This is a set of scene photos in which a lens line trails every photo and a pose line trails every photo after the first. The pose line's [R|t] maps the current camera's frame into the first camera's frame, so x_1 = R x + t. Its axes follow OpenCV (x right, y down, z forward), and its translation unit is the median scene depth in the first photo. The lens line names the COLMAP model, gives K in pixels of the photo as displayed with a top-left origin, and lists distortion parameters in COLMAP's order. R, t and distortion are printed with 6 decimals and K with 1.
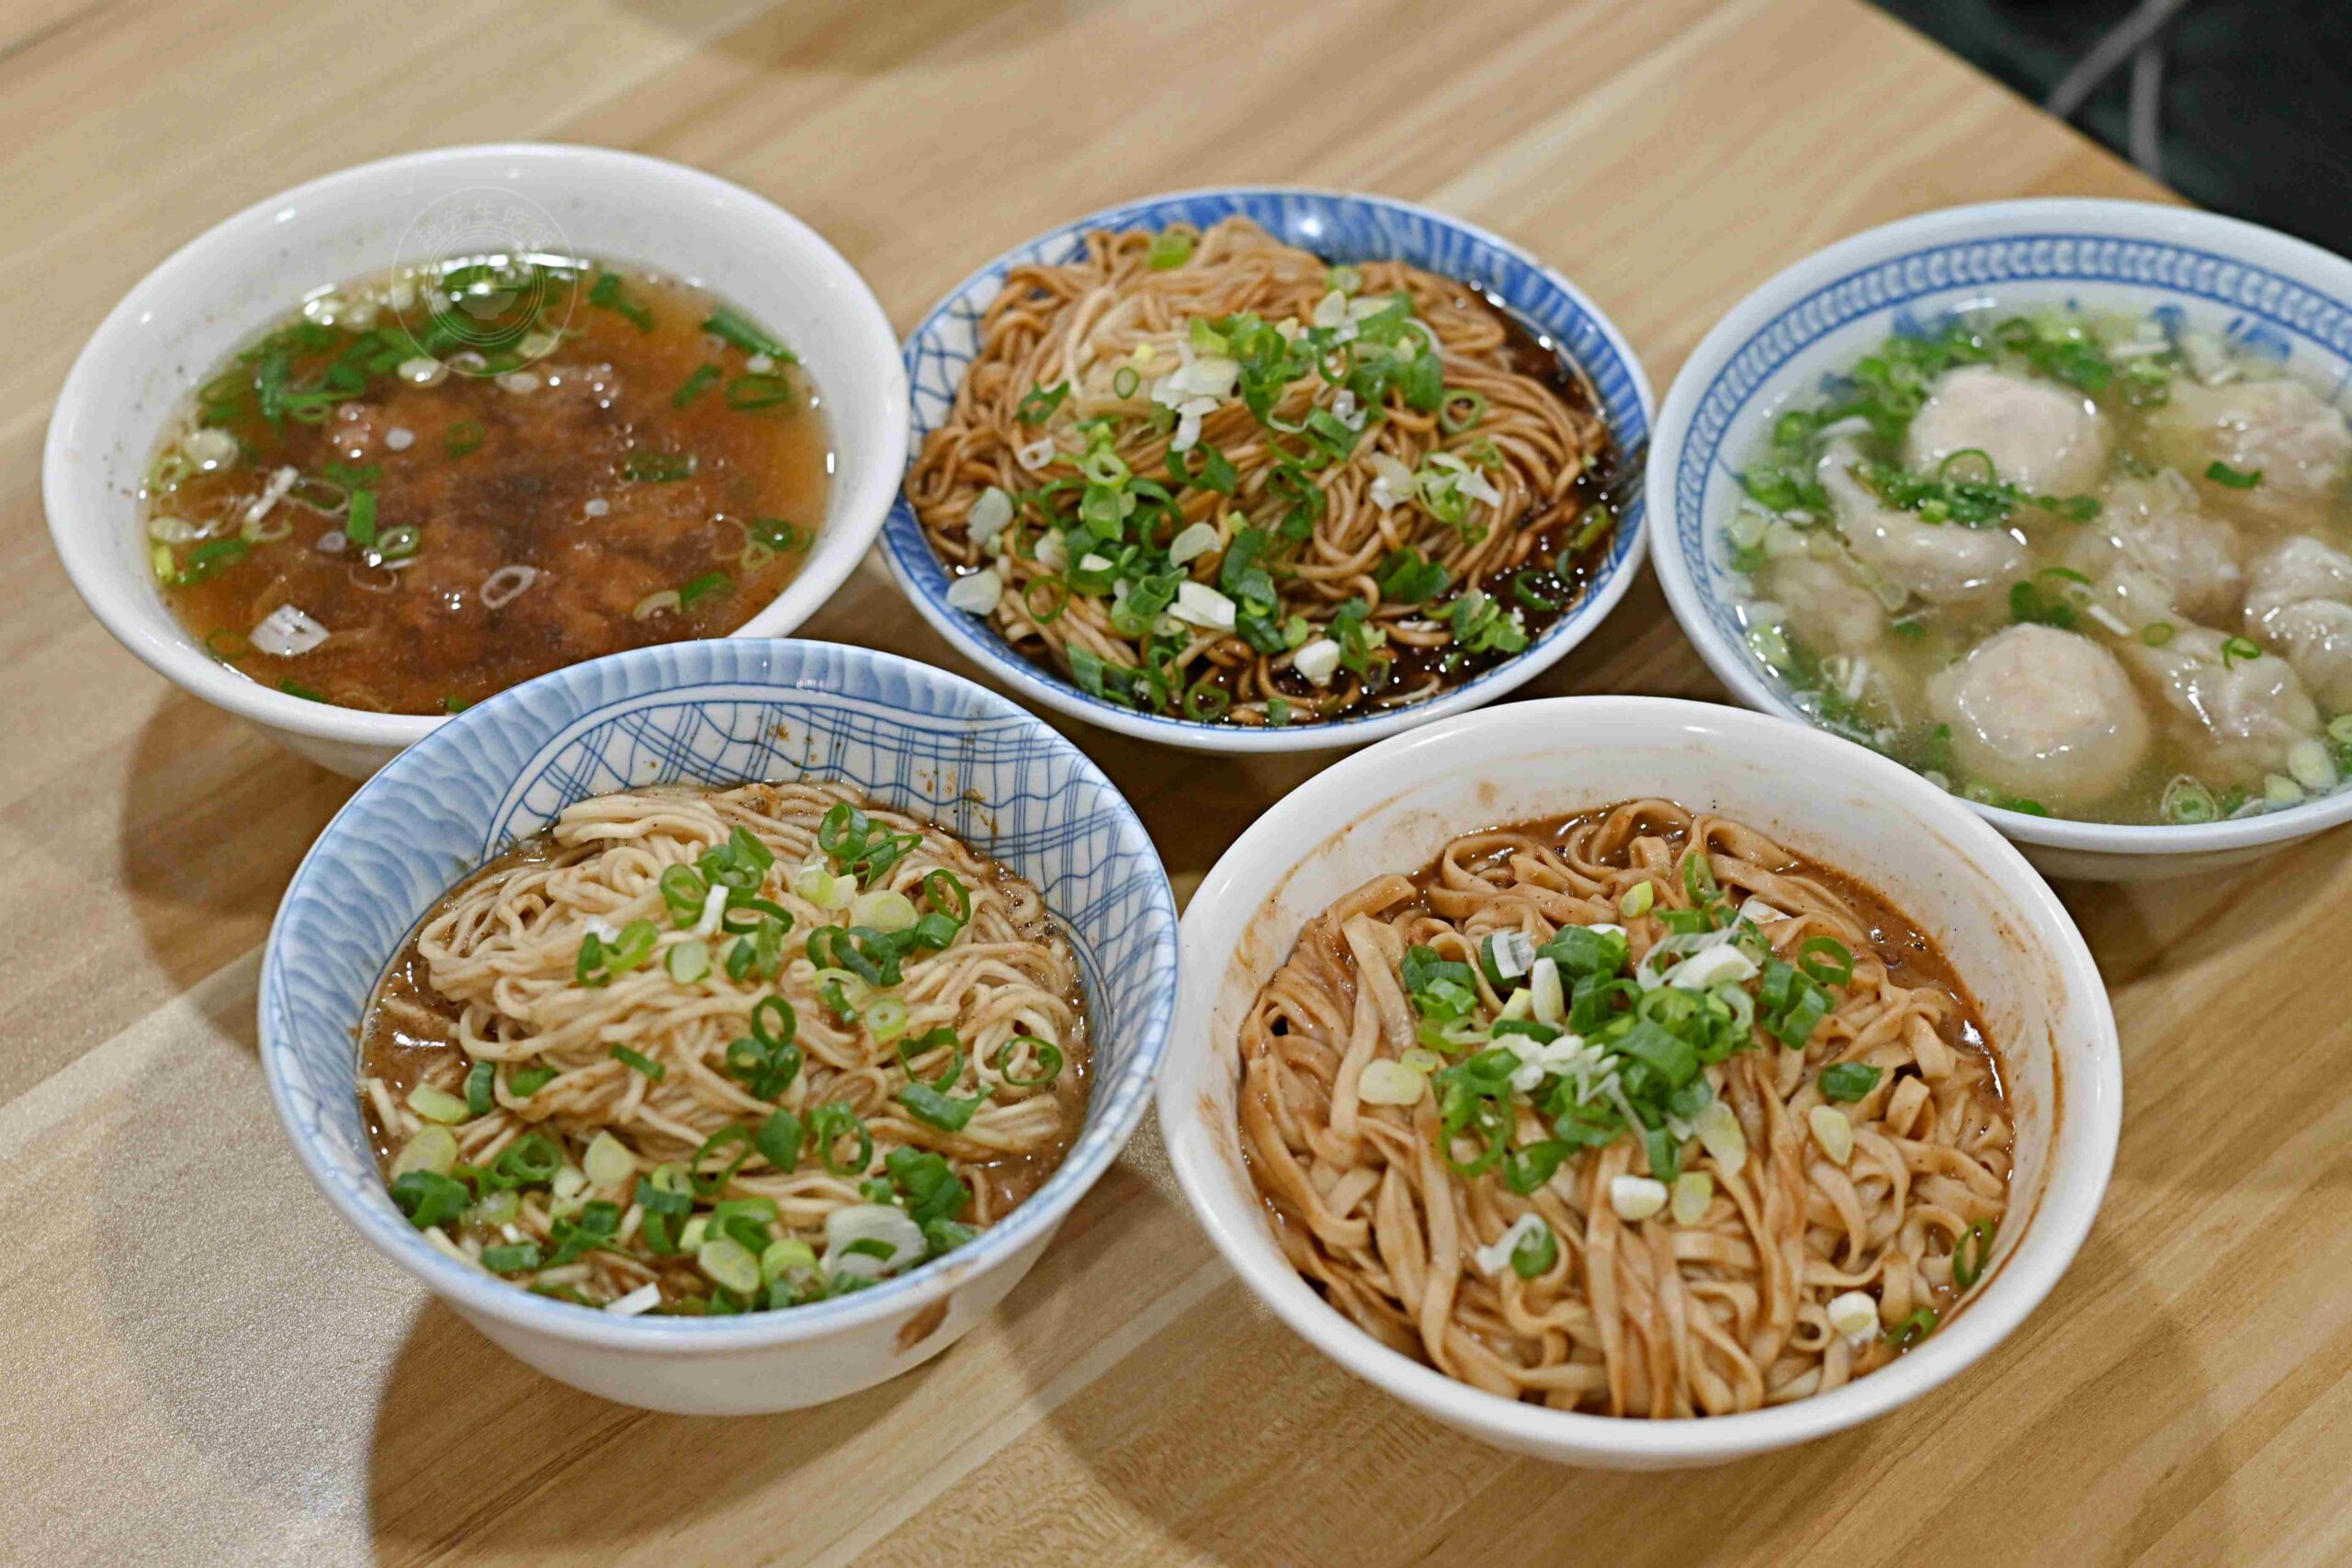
lens RADIAL K [[4968.0, 0, 1176.0], [0, 4968.0, 784.0], [0, 0, 1]] dist [0.008052, -0.185375]
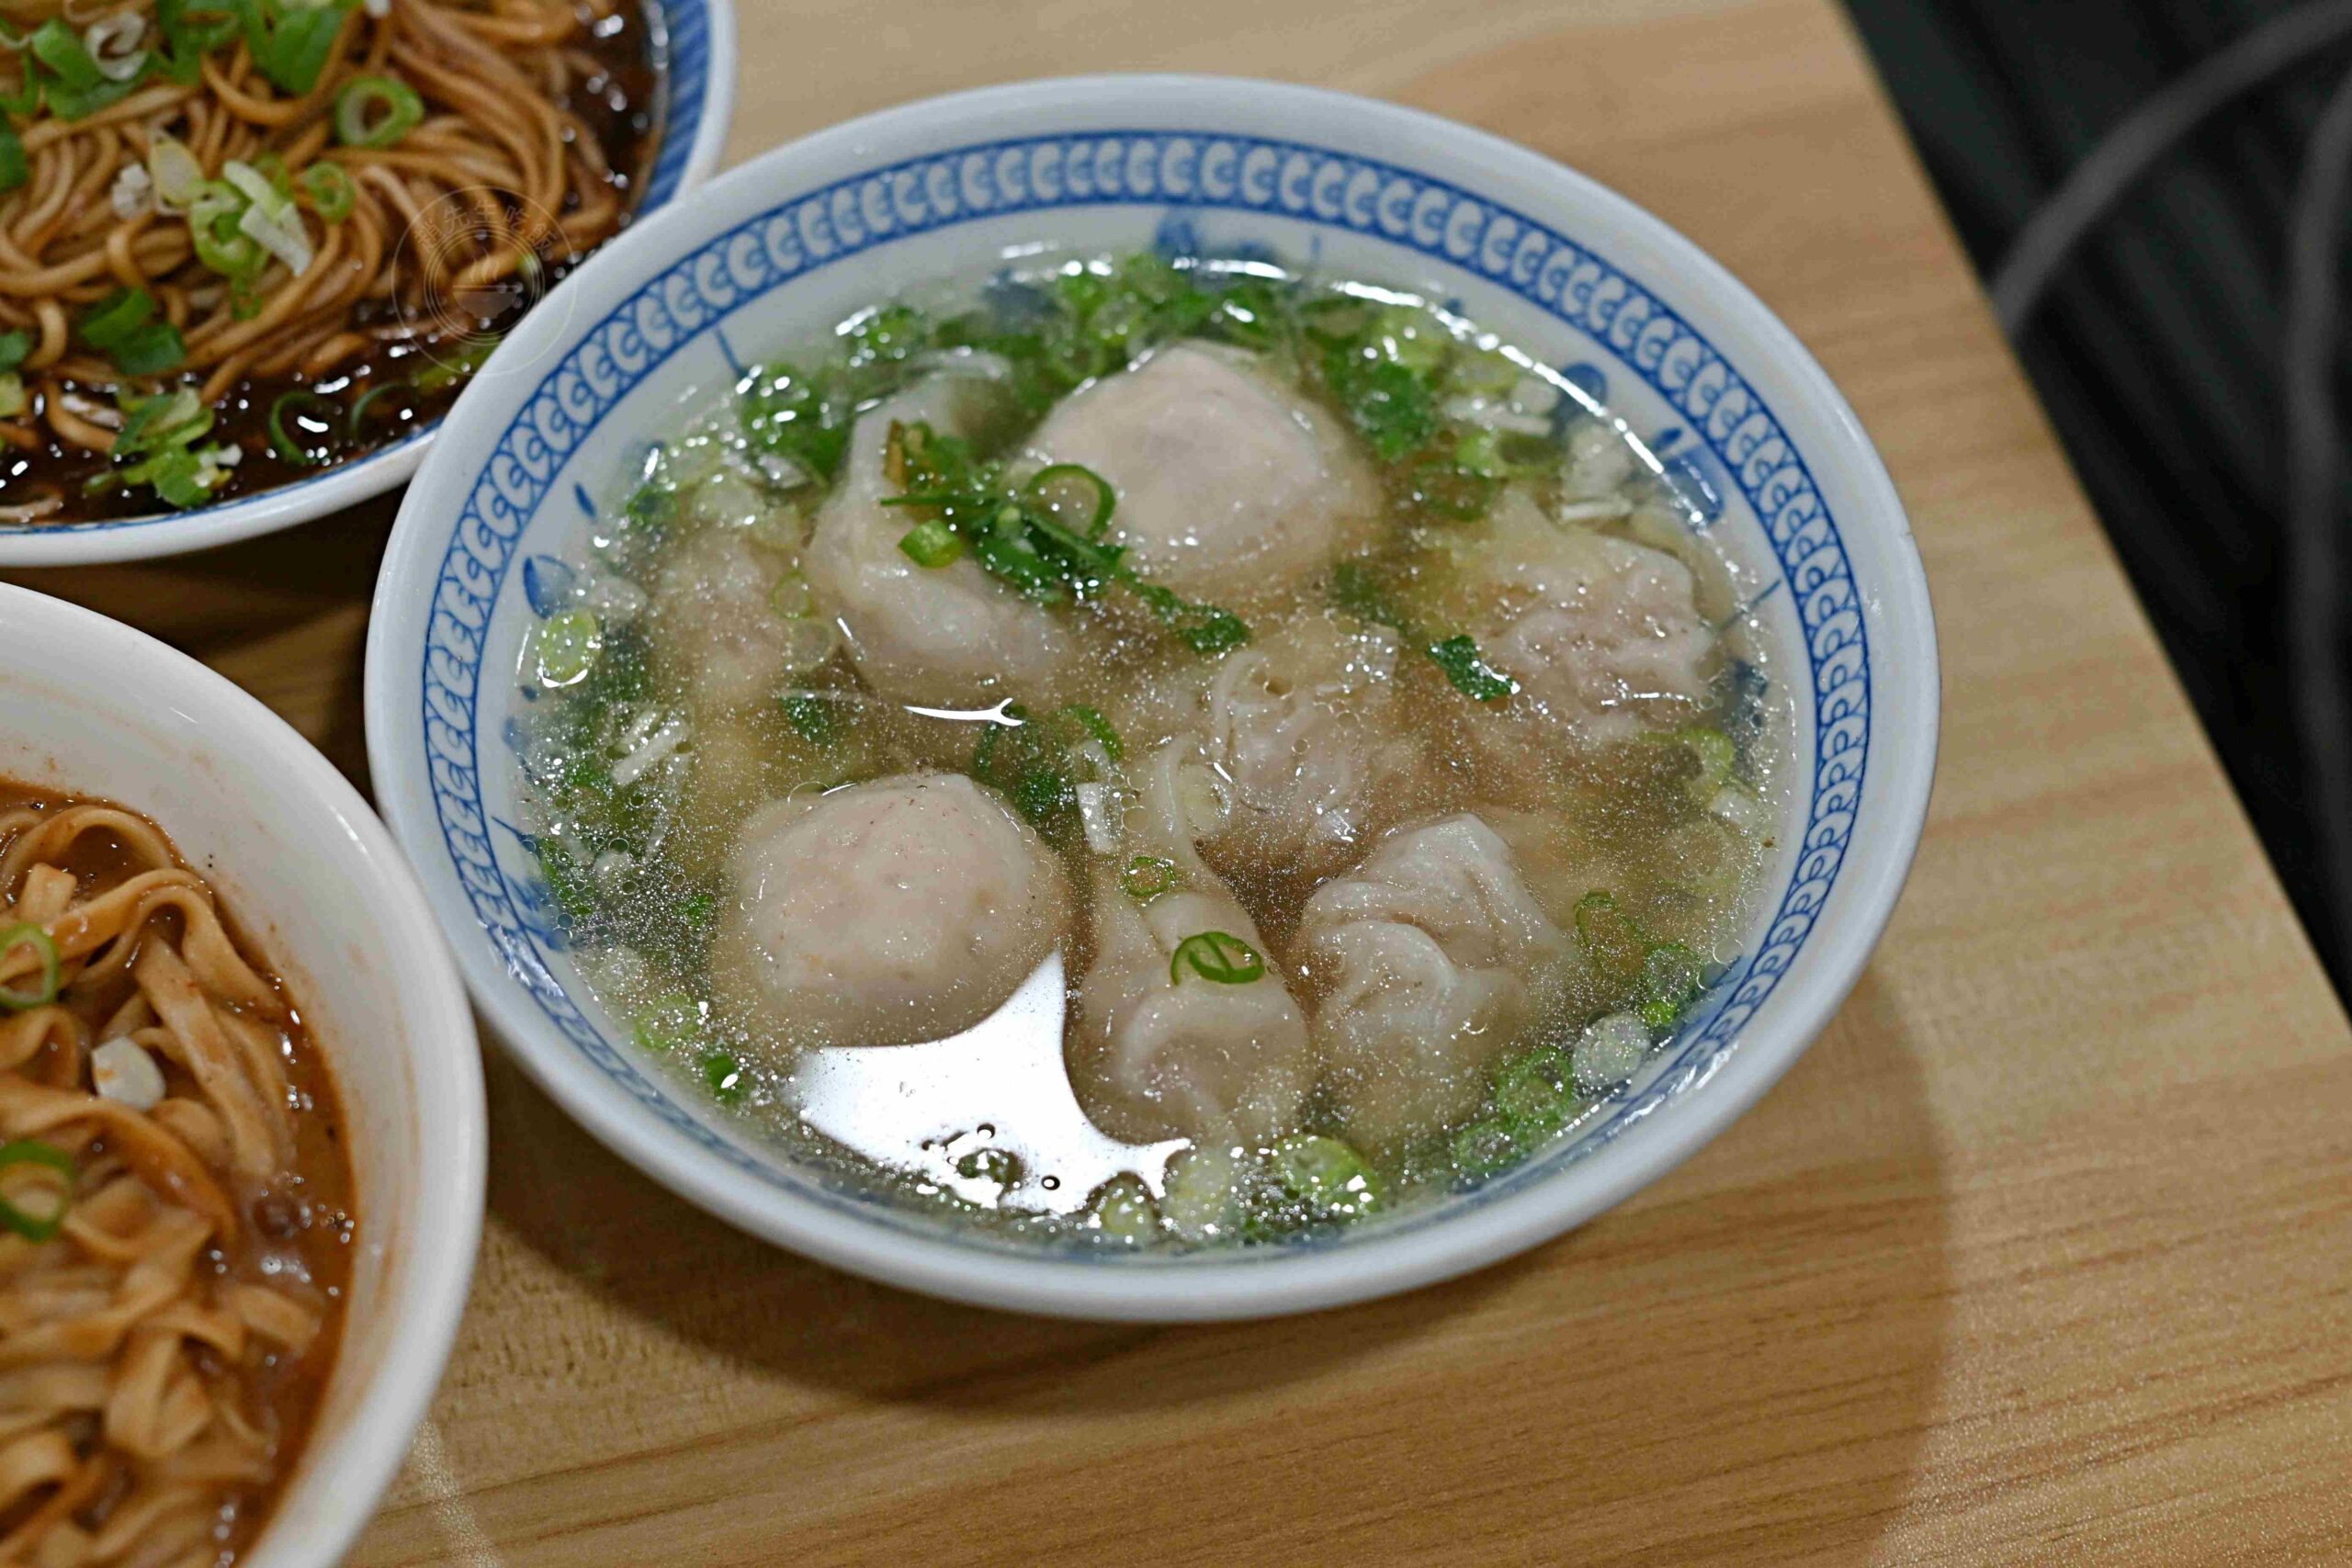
lens RADIAL K [[4968.0, 0, 1176.0], [0, 4968.0, 784.0], [0, 0, 1]] dist [0.008052, -0.185375]
pose [[0.893707, 0.376053, -0.244687, 0.358074], [-0.351242, 0.925773, 0.139902, -0.129929], [0.279135, -0.039087, 0.959456, 0.466256]]
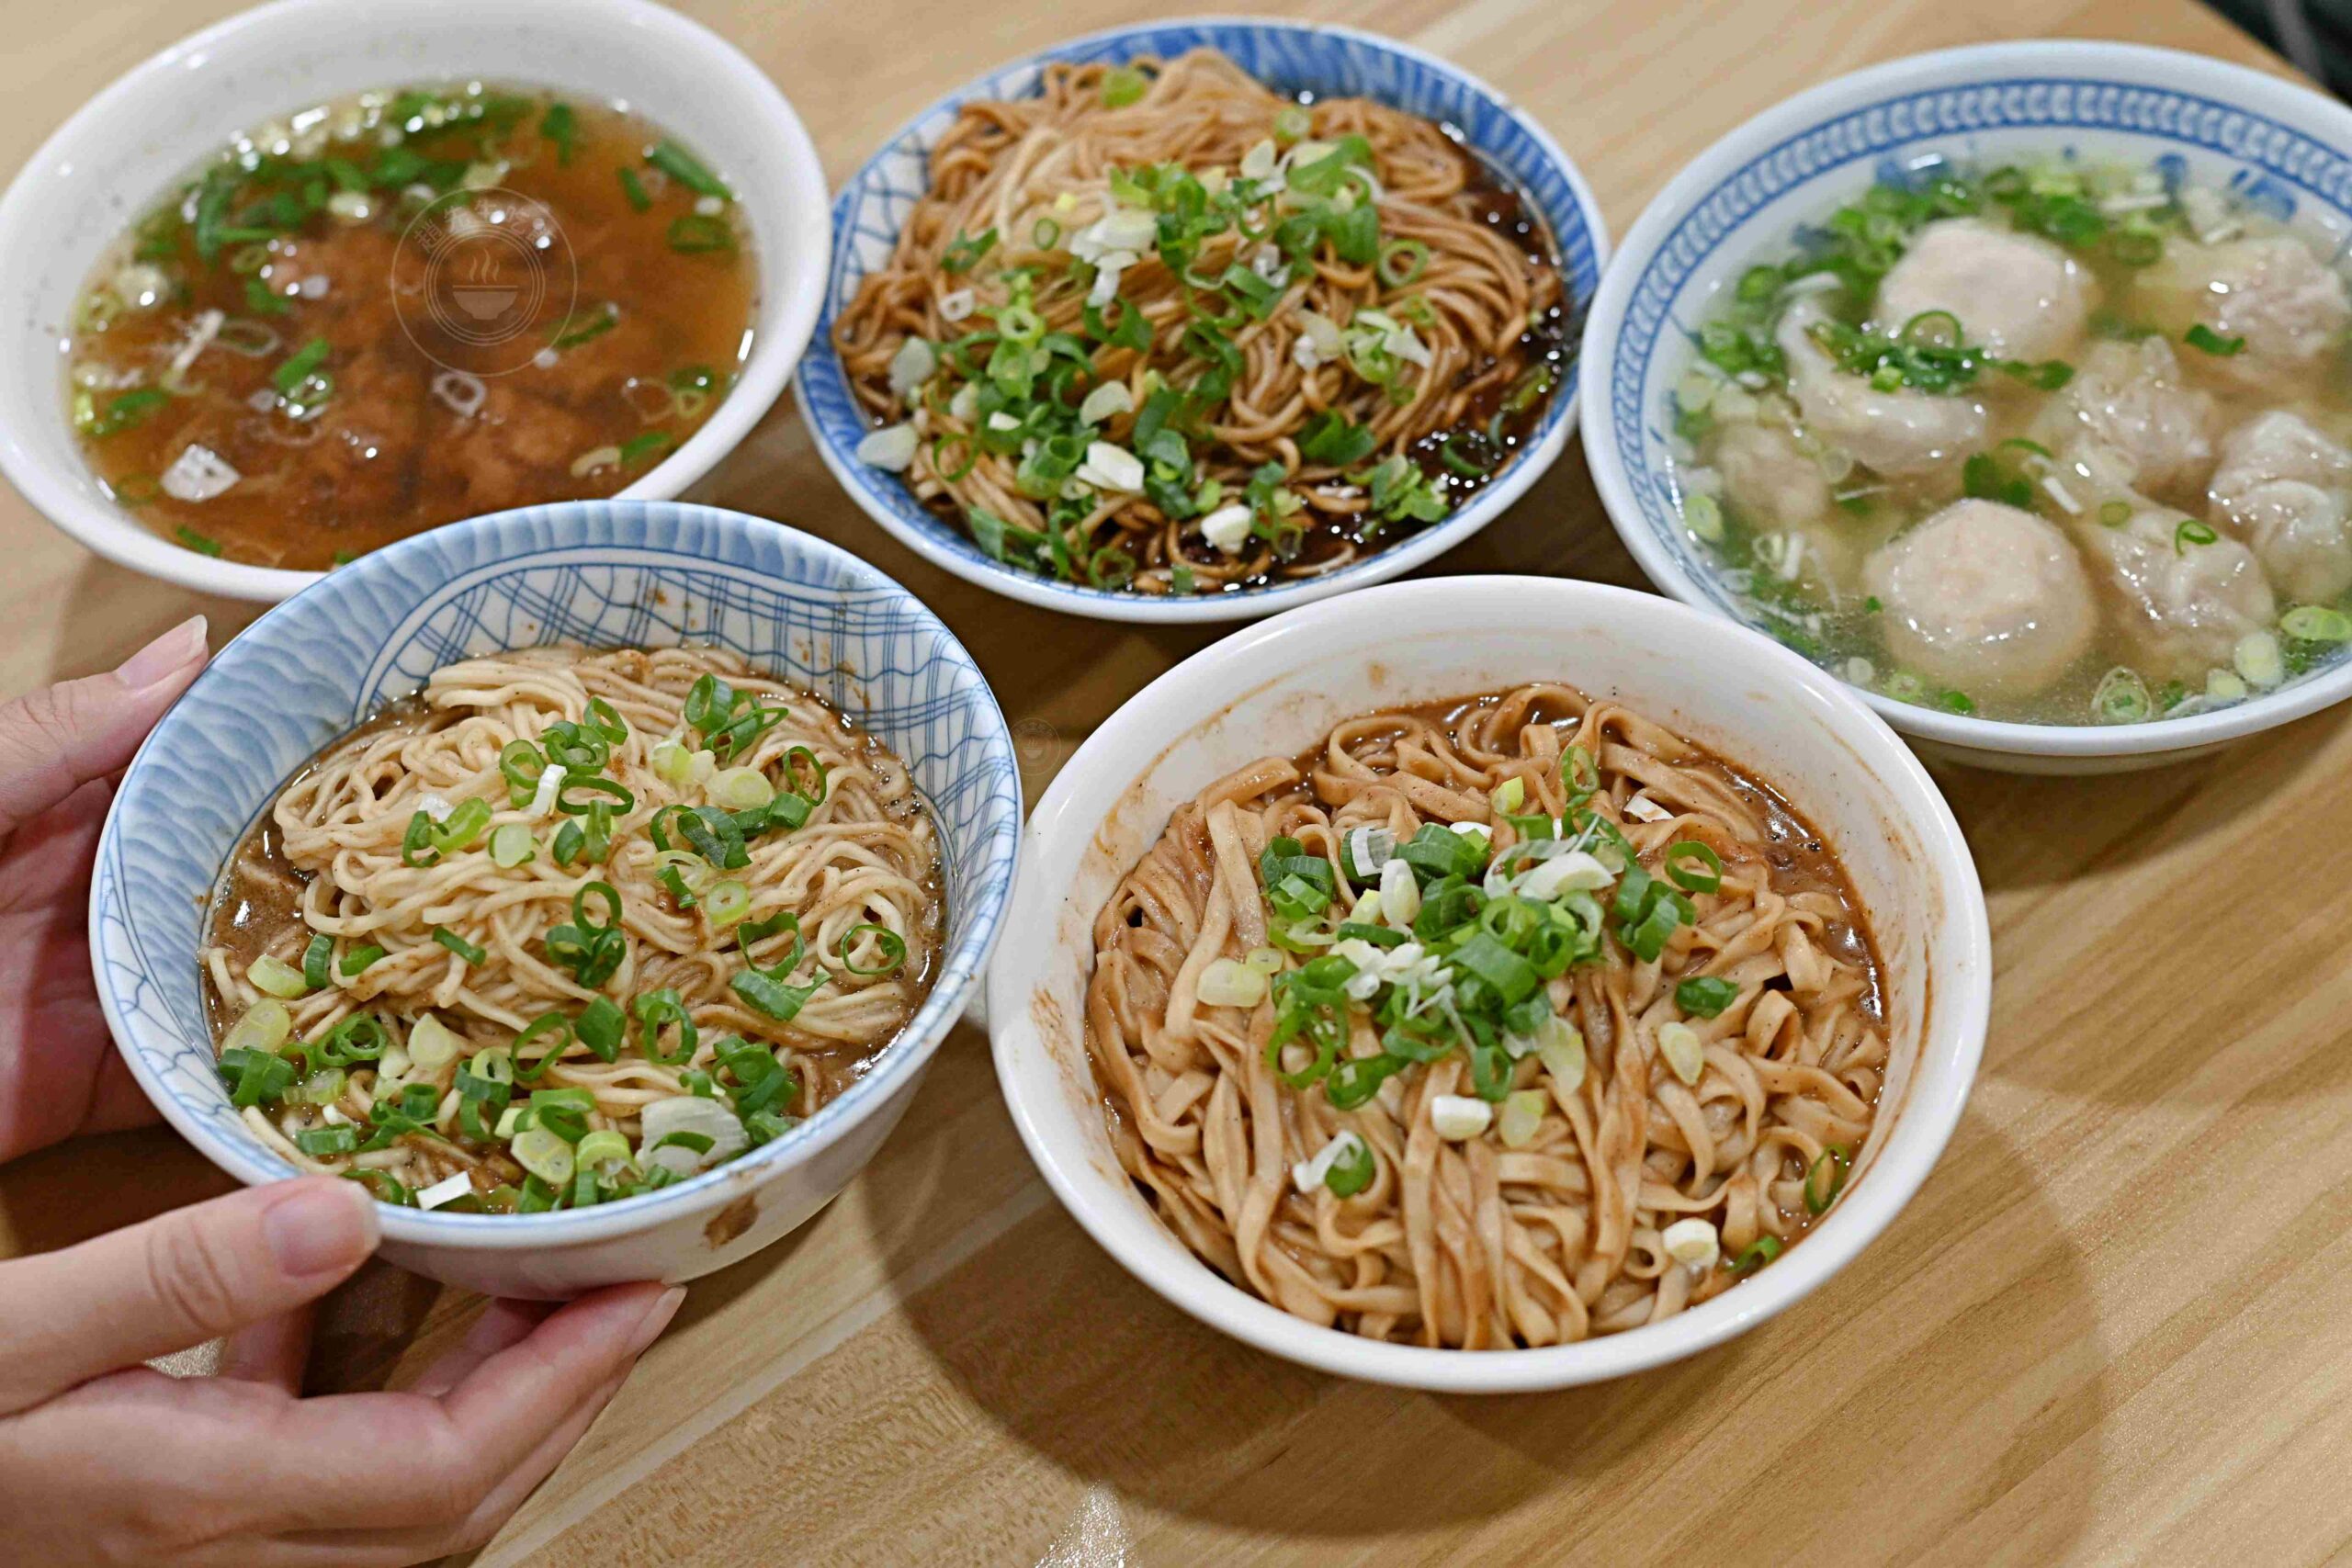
lens RADIAL K [[4968.0, 0, 1176.0], [0, 4968.0, 784.0], [0, 0, 1]] dist [0.008052, -0.185375]
pose [[0.994677, 0.023457, -0.100335, 0.122225], [-0.016945, 0.997724, 0.065271, -0.039691], [0.101638, -0.063223, 0.992810, 0.037558]]
